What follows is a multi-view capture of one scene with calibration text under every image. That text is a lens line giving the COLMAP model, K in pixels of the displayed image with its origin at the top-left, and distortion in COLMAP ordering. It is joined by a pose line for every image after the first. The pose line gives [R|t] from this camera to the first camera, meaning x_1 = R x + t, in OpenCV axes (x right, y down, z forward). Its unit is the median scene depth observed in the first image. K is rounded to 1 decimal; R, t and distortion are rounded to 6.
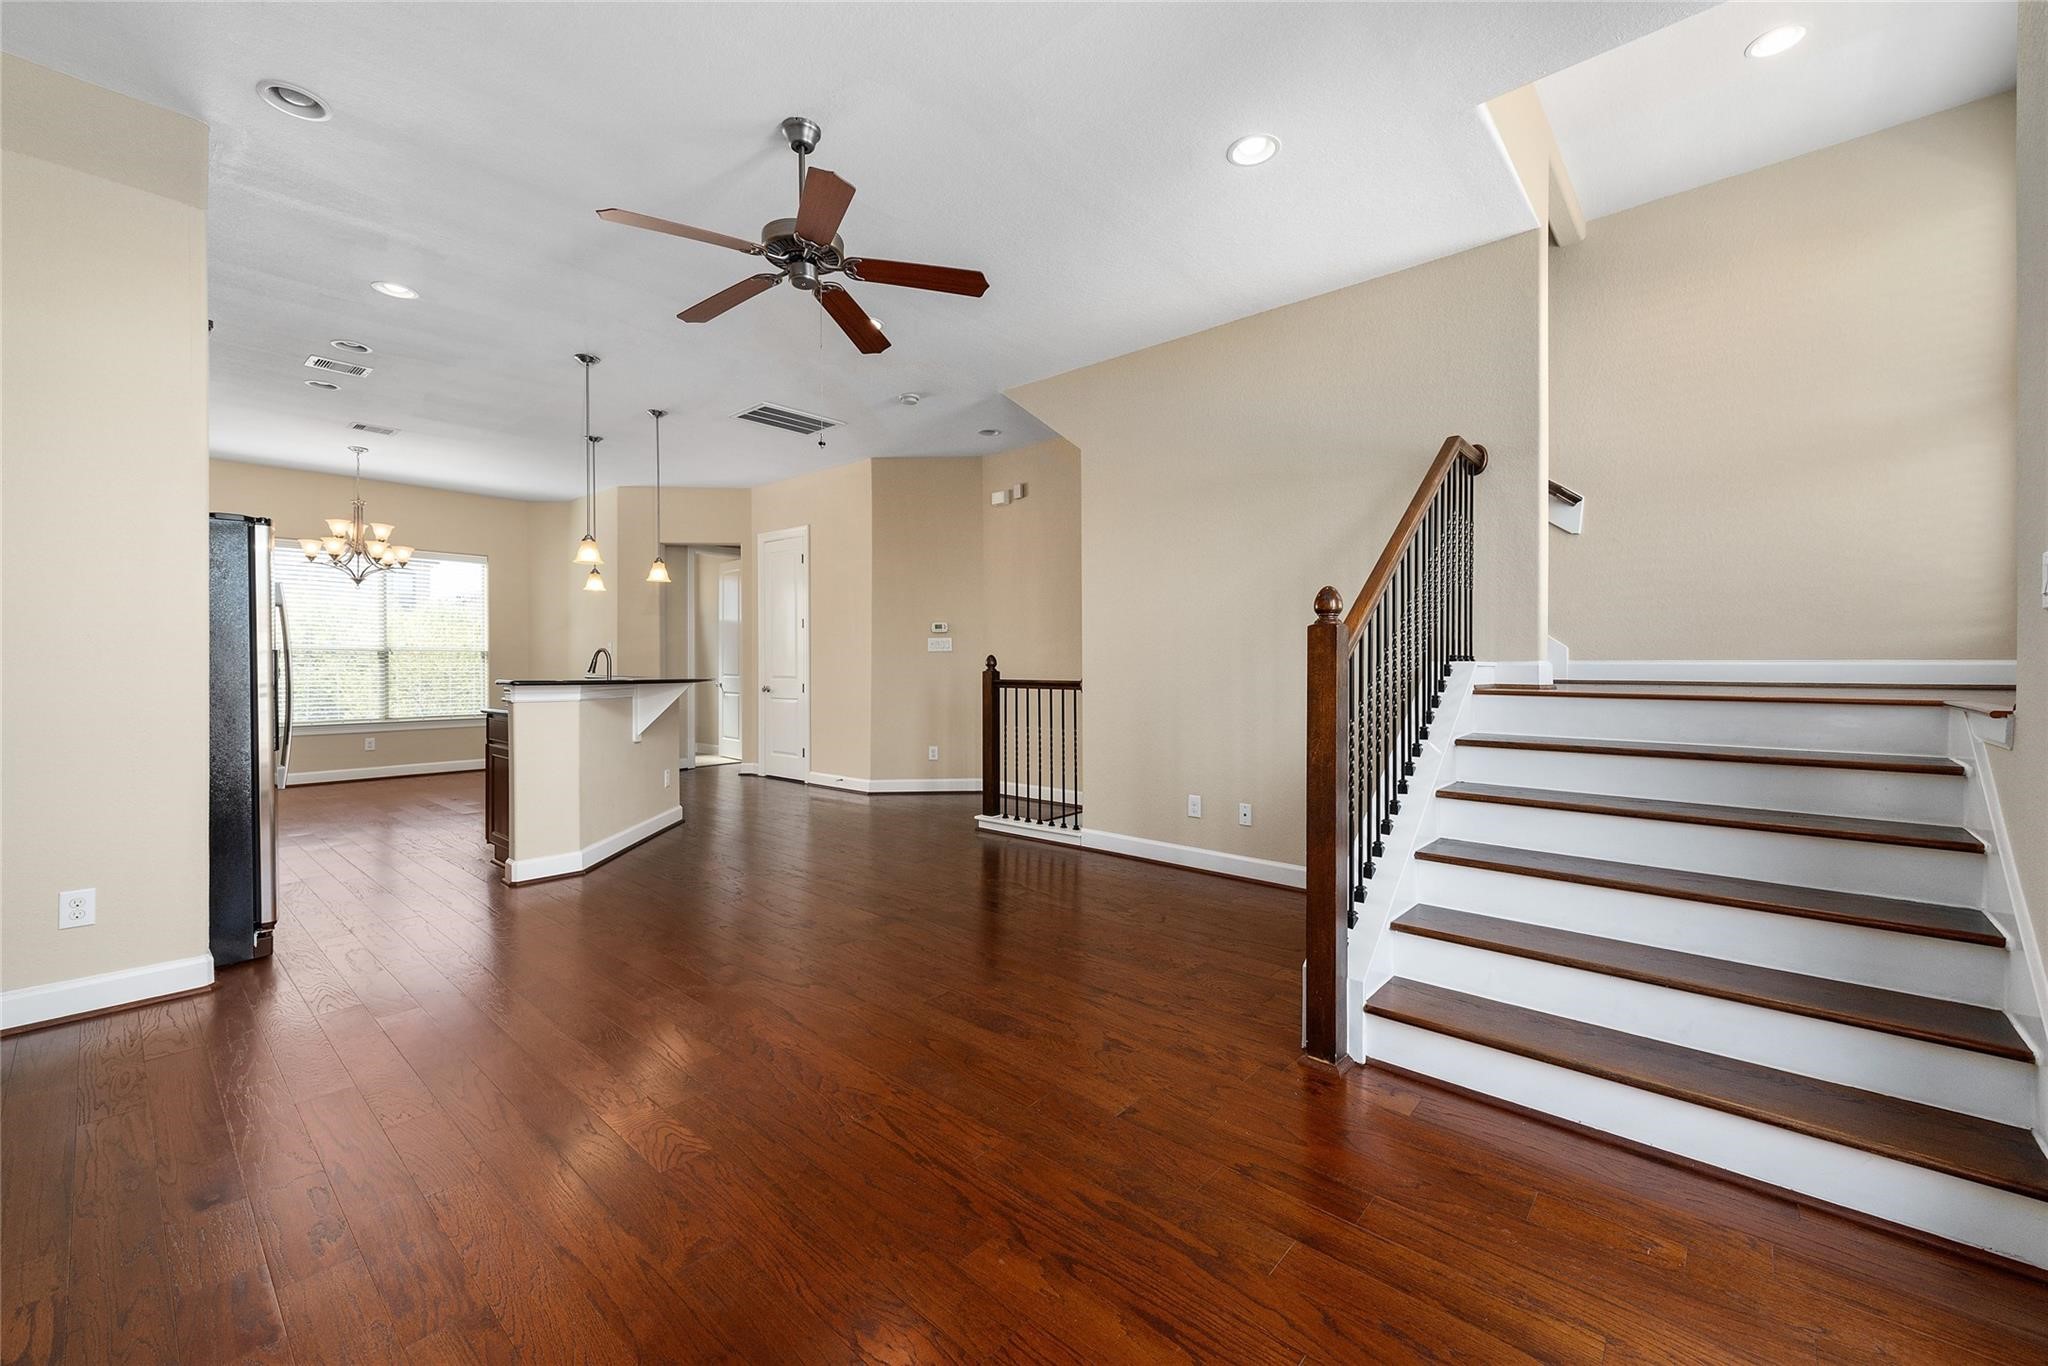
lens RADIAL K [[811.9, 0, 1024.0], [0, 811.9, 683.0], [0, 0, 1]] dist [0.019092, -0.005844]
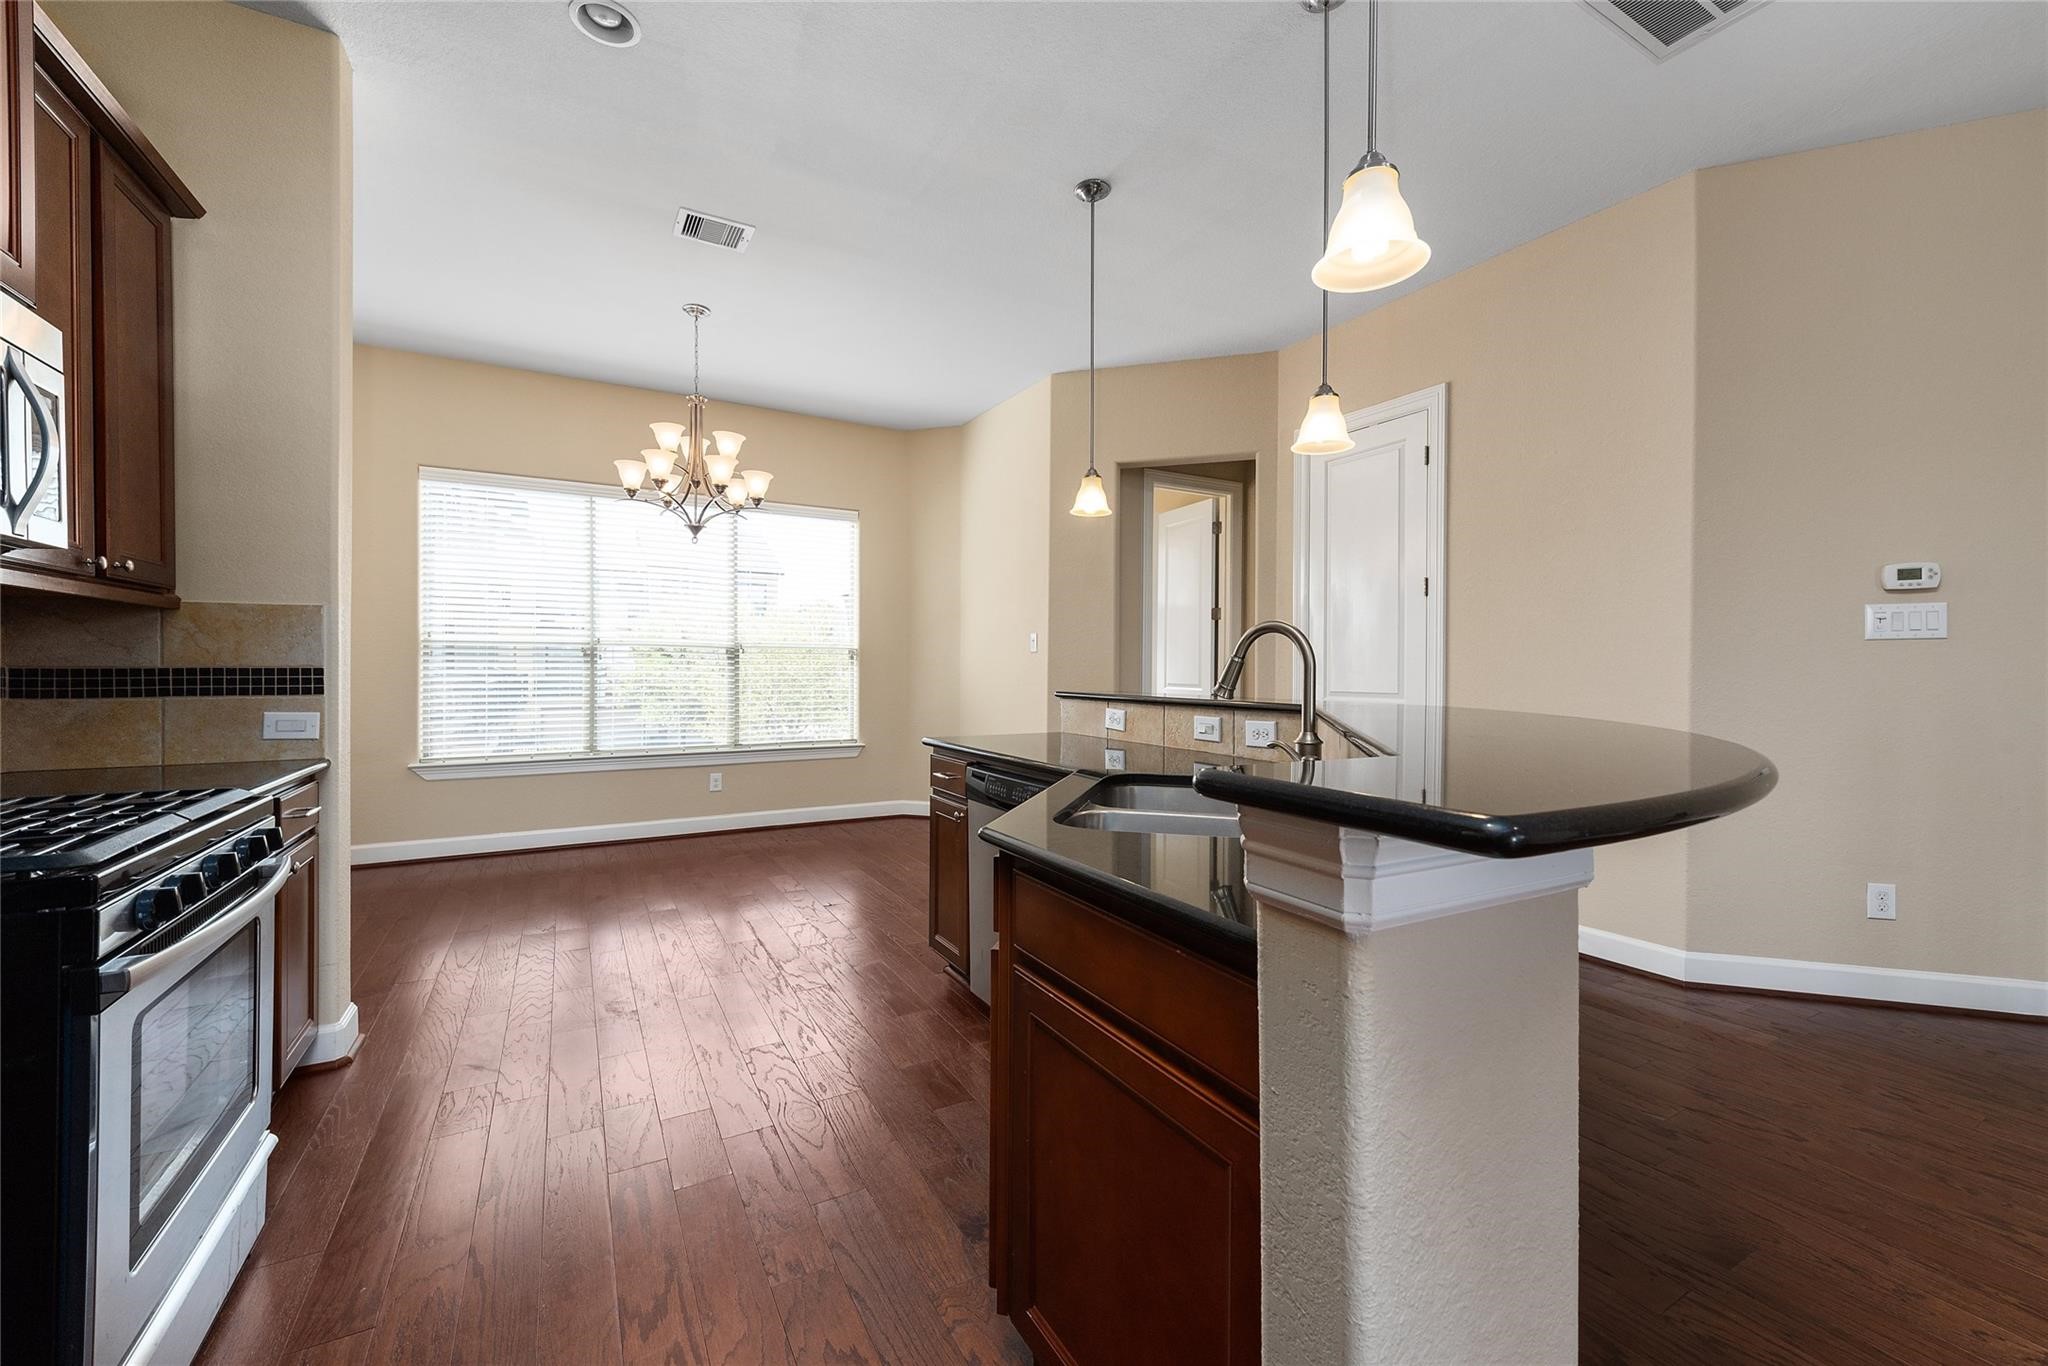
lens RADIAL K [[811.9, 0, 1024.0], [0, 811.9, 683.0], [0, 0, 1]] dist [0.019092, -0.005844]
pose [[0.944492, 0.009174, -0.328406, -0.370484], [-0.009760, 0.999952, -0.000138, -0.013462], [0.328390, 0.003336, 0.944536, 0.493699]]
